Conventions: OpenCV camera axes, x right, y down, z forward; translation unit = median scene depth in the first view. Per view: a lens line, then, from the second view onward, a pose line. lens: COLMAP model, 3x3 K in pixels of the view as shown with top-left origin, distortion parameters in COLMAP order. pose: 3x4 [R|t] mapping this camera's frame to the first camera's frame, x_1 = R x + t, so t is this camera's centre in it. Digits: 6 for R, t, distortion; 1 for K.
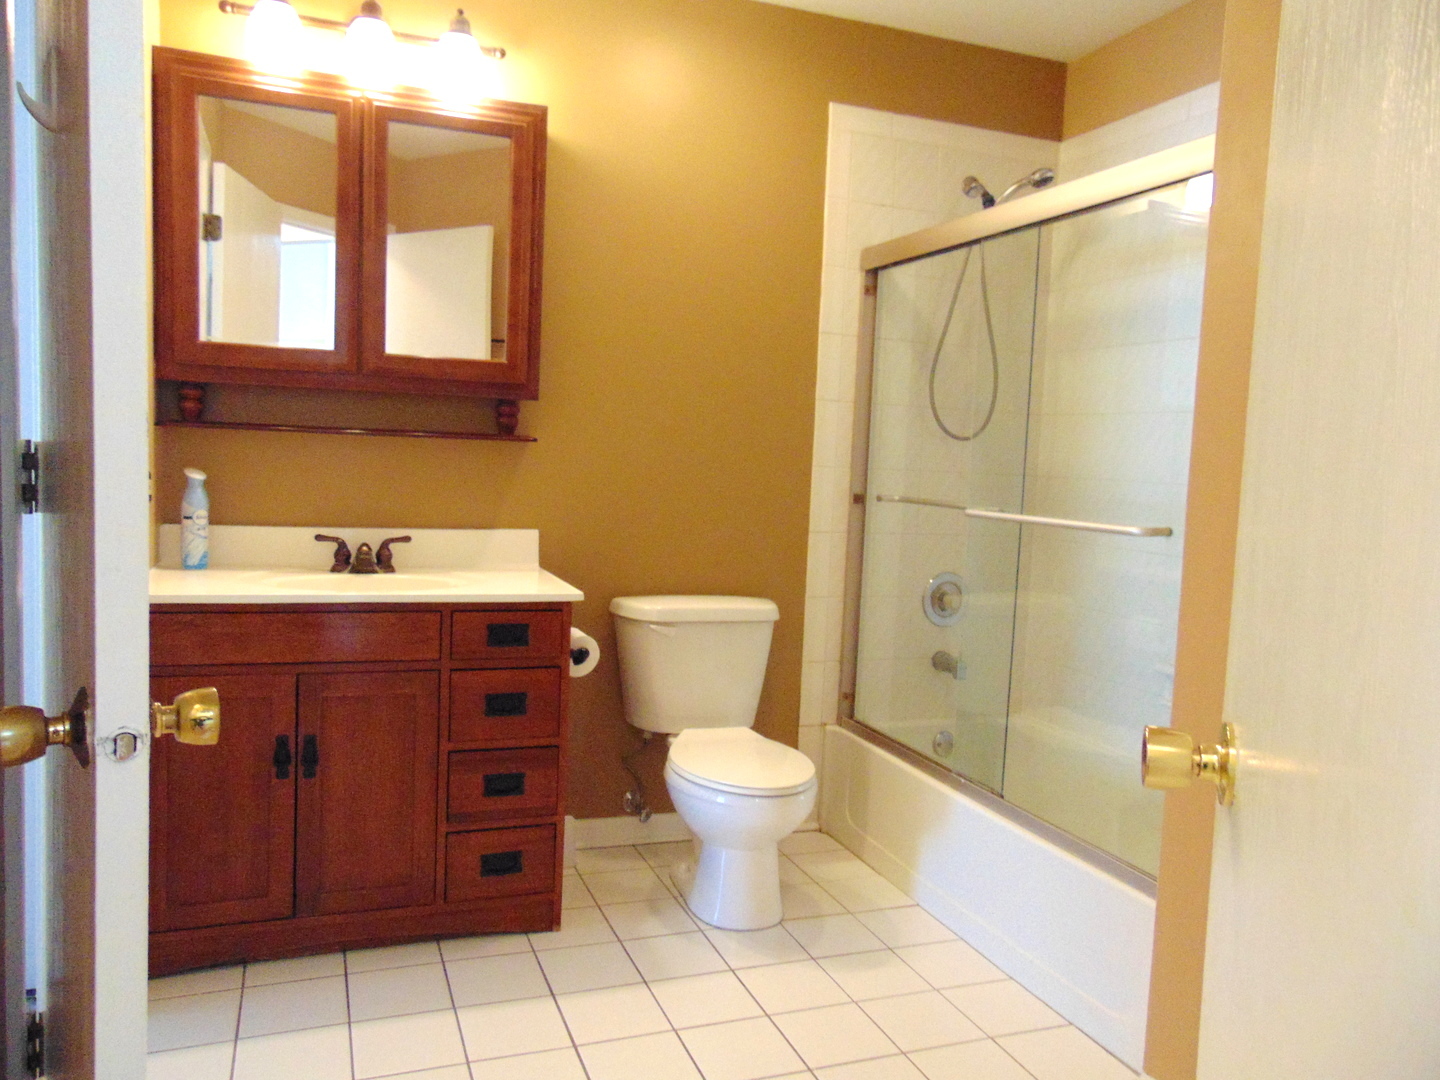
lens RADIAL K [[1075.1, 0, 716.3], [0, 1075.1, 541.2], [0, 0, 1]] dist [-0.030924, 0.066763]
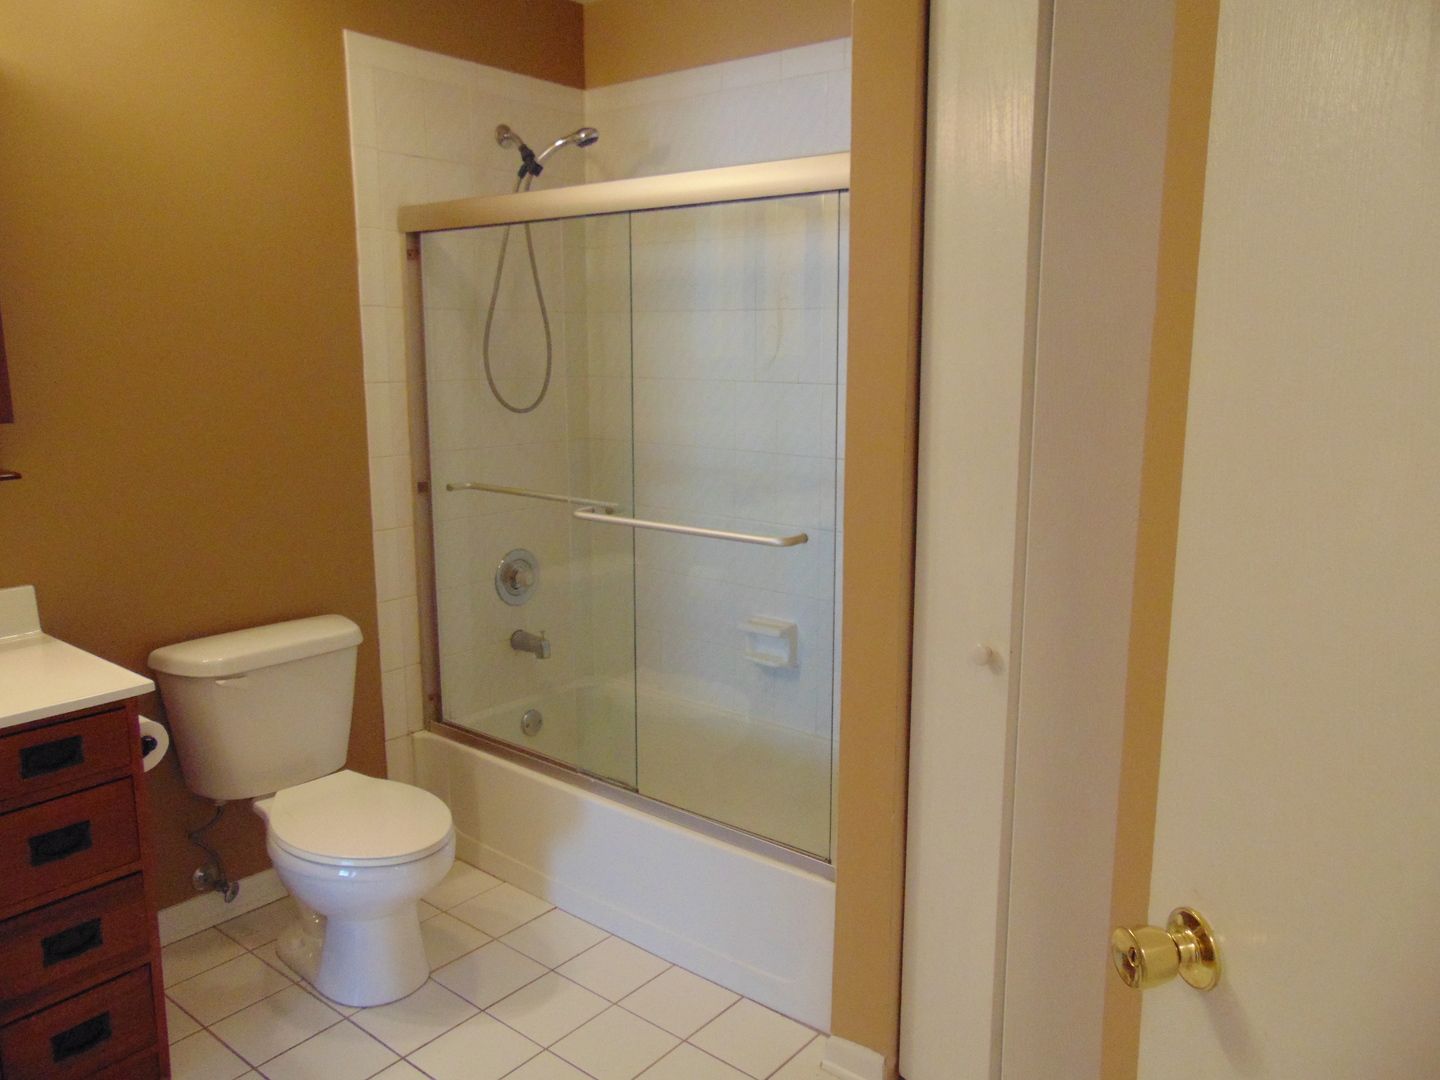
lens RADIAL K [[1075.1, 0, 716.7], [0, 1075.1, 542.8], [0, 0, 1]] dist [-0.030924, 0.066763]
pose [[0.862173, -0.132954, 0.488856, -0.110644], [0.076566, 0.988062, 0.133686, -0.102019], [-0.500794, -0.077830, 0.862060, 0.092675]]
